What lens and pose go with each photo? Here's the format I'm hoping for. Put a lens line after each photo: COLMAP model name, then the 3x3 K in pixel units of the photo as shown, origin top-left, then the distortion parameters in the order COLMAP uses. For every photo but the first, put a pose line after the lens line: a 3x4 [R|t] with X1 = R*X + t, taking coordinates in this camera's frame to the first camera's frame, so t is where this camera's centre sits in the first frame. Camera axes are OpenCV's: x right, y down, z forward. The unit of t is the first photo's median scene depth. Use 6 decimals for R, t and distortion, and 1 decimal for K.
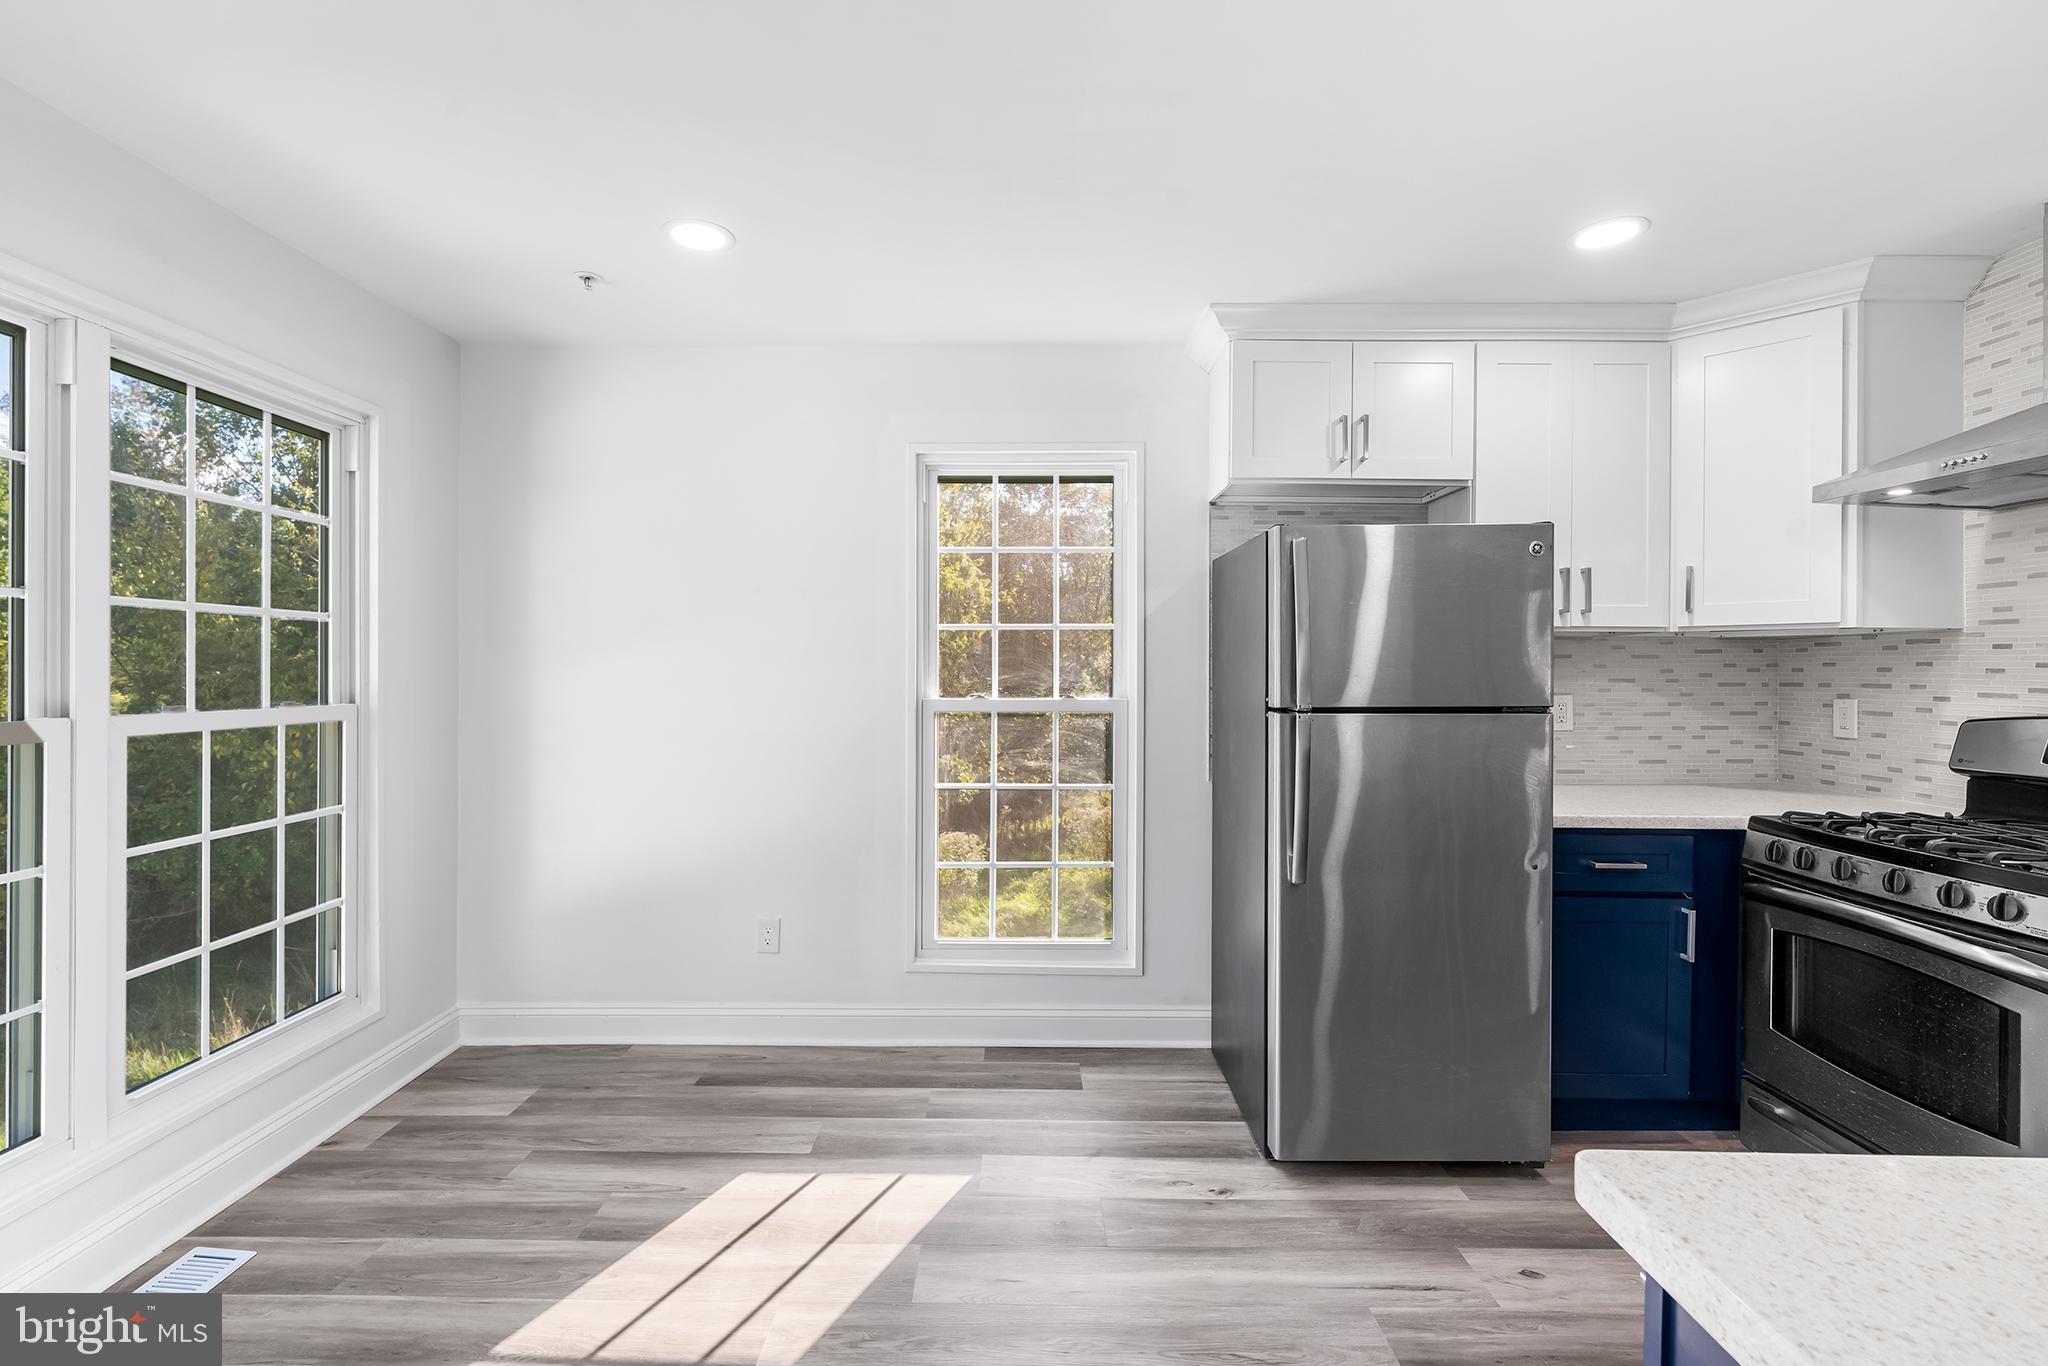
lens RADIAL K [[868.0, 0, 1018.4], [0, 868.0, 671.1], [0, 0, 1]] dist [0.000531, -0.000177]
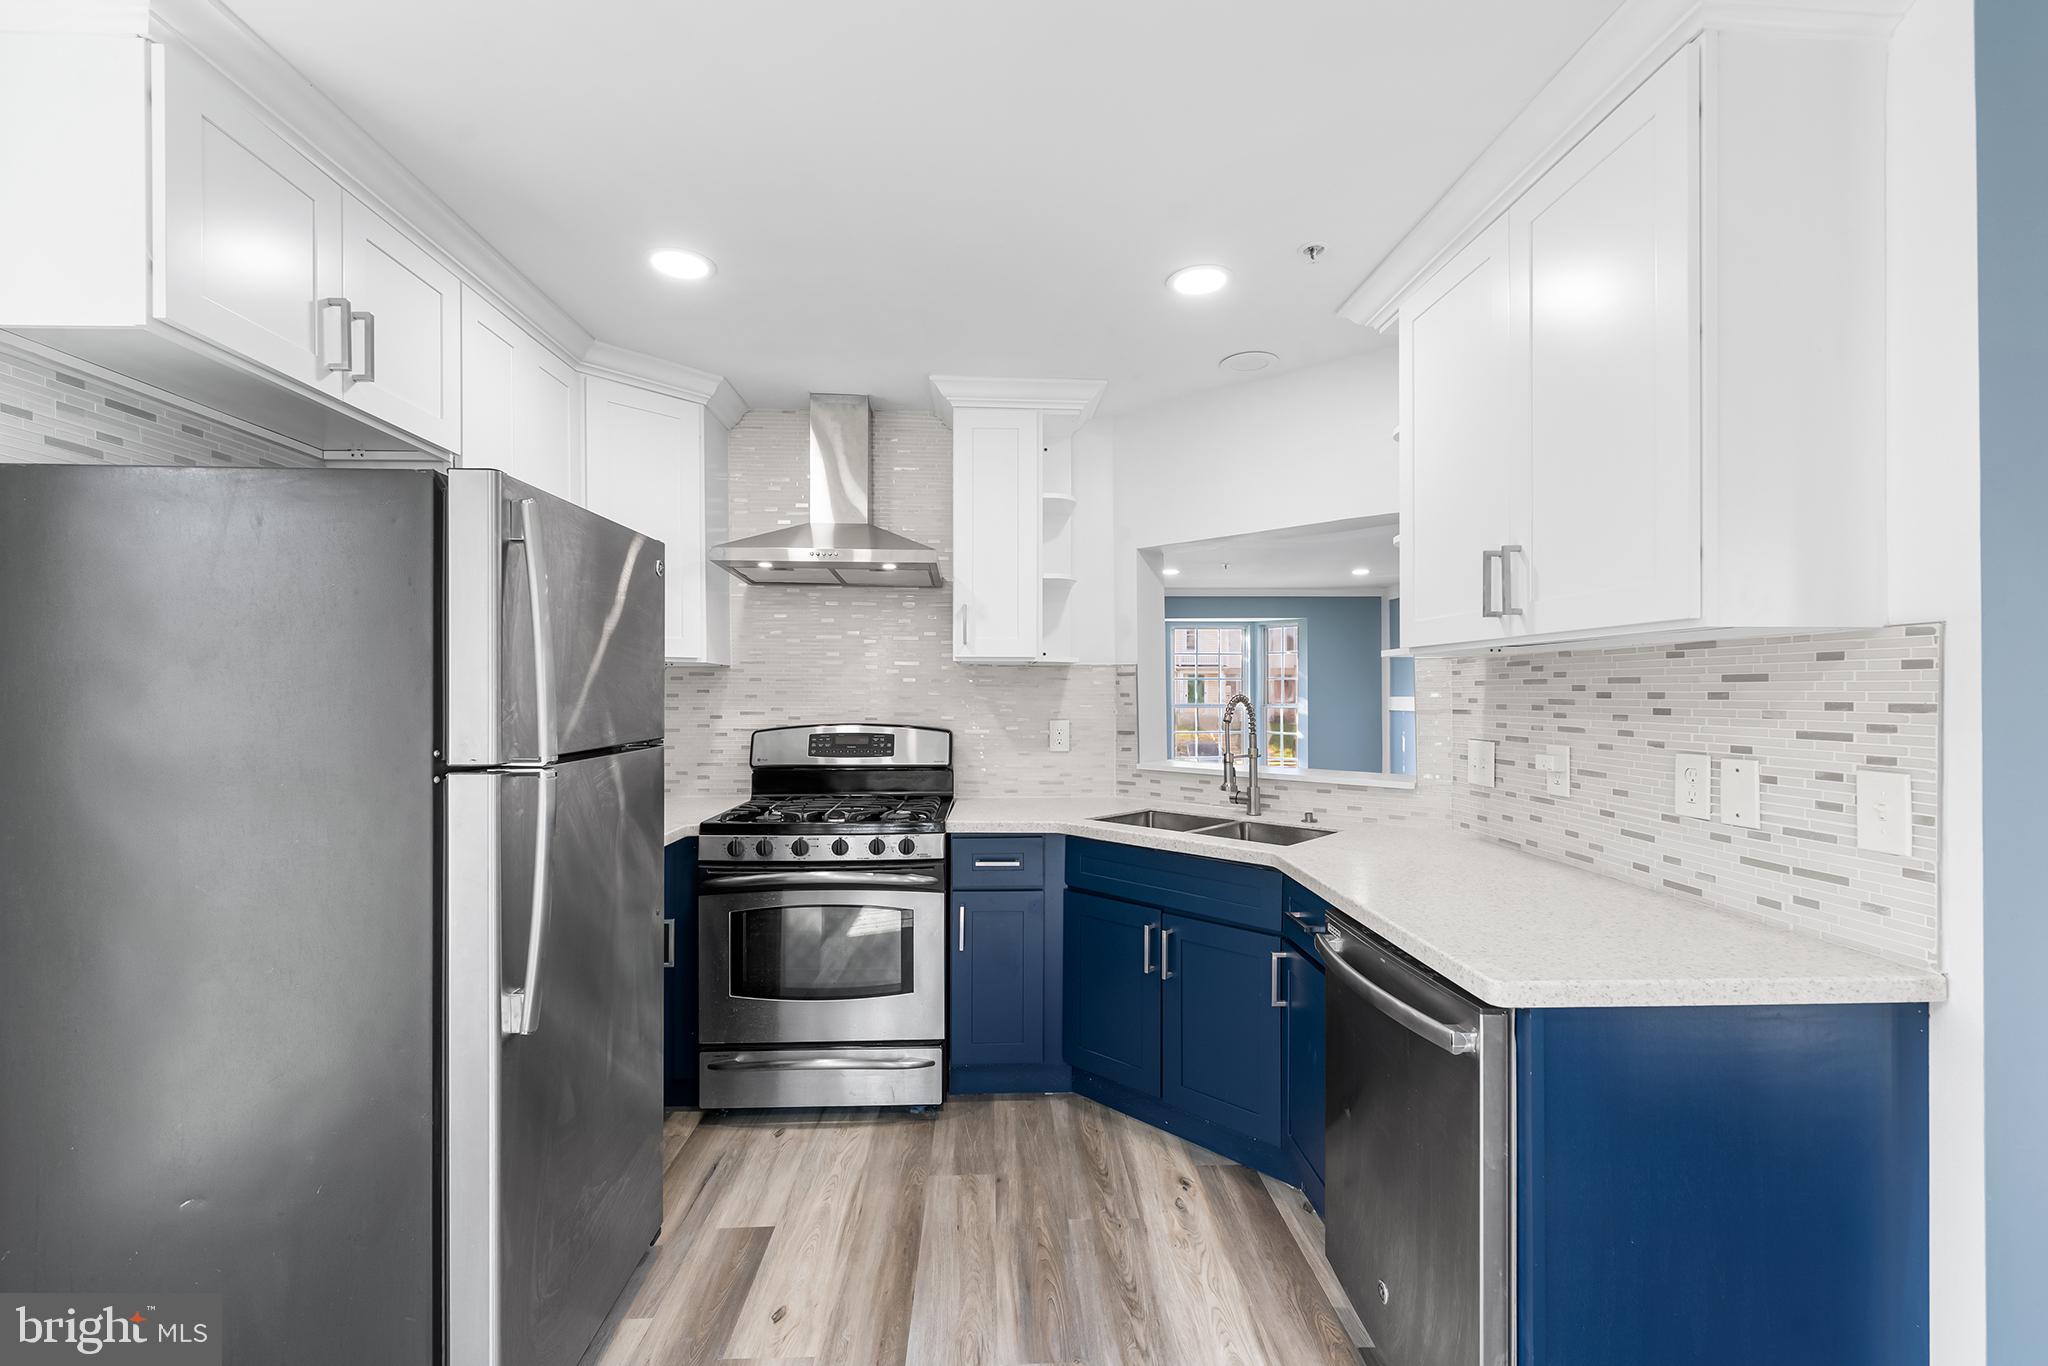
lens RADIAL K [[868.0, 0, 1018.4], [0, 868.0, 671.1], [0, 0, 1]] dist [0.000531, -0.000177]
pose [[-0.050317, 0.025811, 0.998400, -0.322467], [0.000122, 0.999666, -0.025838, -0.004449], [-0.998733, -0.001179, -0.050304, 0.600309]]
